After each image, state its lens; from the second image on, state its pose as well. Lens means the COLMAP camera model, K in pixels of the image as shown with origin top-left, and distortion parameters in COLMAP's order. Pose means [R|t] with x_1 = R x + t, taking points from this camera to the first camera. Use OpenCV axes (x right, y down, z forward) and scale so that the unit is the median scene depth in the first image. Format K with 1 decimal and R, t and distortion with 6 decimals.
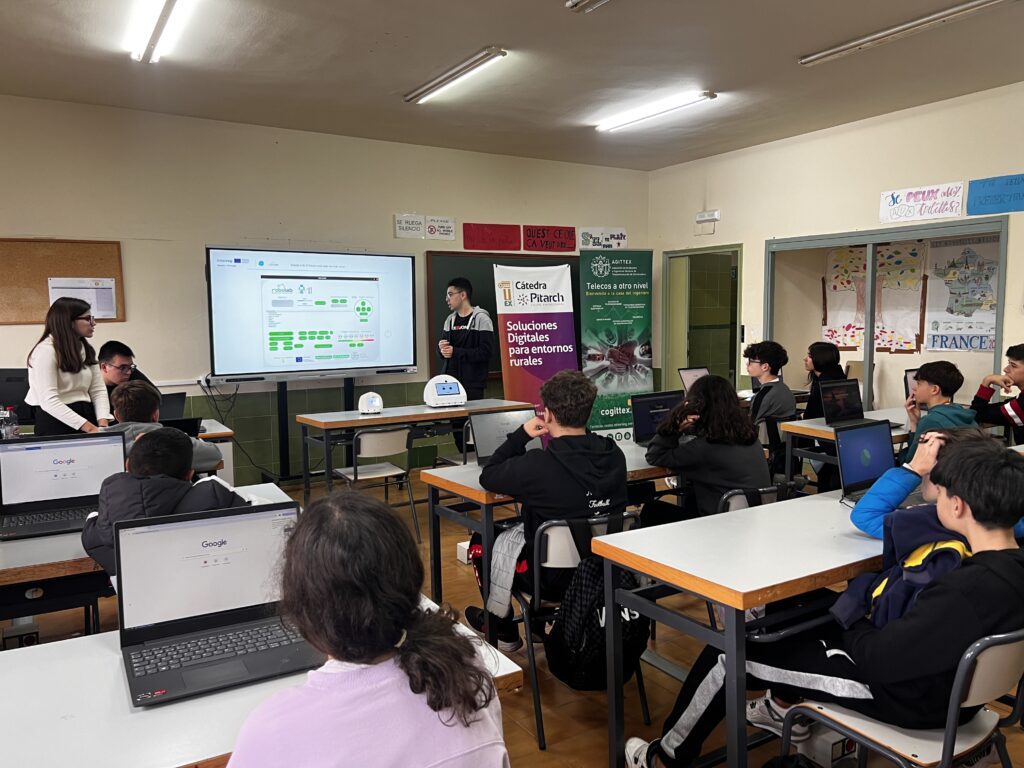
lens RADIAL K [[771.2, 0, 524.5], [0, 771.2, 378.5], [0, 0, 1]] dist [0.041402, -0.059353]
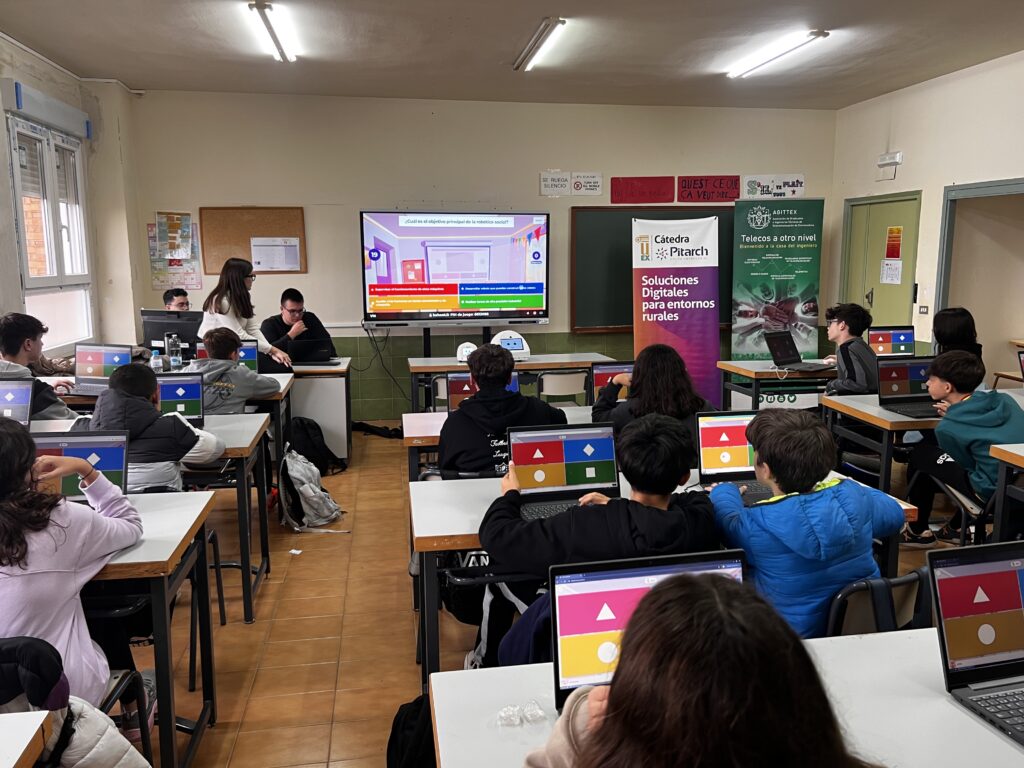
lens RADIAL K [[771.2, 0, 514.0], [0, 771.2, 361.1], [0, 0, 1]] dist [0.041402, -0.059353]
pose [[0.920875, 0.058665, -0.385418, 0.212804], [-0.037384, 0.997345, 0.062488, -0.019446], [0.388061, -0.043135, 0.920624, 0.002668]]
